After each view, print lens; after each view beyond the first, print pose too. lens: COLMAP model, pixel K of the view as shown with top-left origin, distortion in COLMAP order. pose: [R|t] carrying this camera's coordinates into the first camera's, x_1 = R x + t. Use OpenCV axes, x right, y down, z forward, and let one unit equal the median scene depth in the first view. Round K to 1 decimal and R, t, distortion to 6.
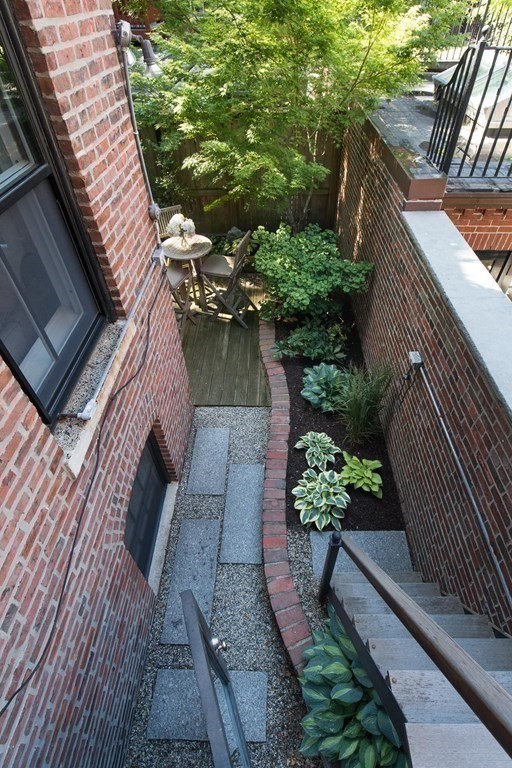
lens RADIAL K [[385.4, 0, 256.0], [0, 385.4, 384.0], [0, 0, 1]] dist [-0.000376, -0.001317]
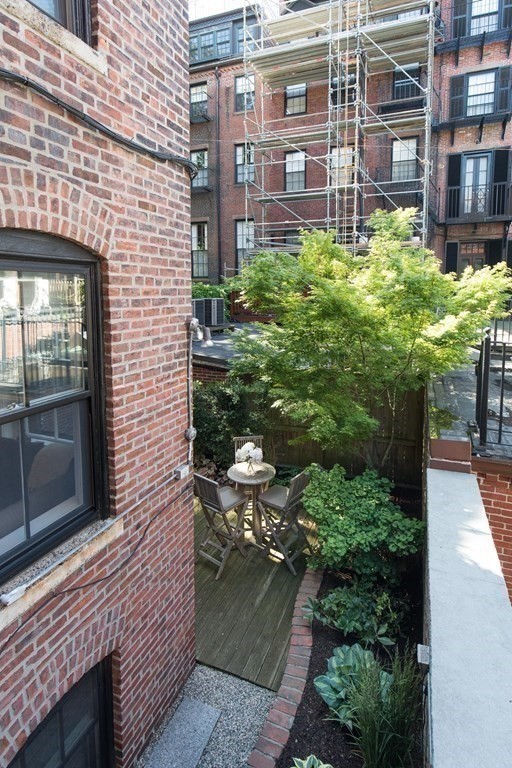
lens RADIAL K [[401.3, 0, 259.1], [0, 401.3, 330.1], [0, 0, 1]] dist [0.001394, 0.000526]
pose [[0.936044, 0.039097, -0.349705, 0.268374], [-0.256561, 0.755989, -0.602210, 0.005593], [0.240829, 0.653415, 0.717670, -0.044566]]
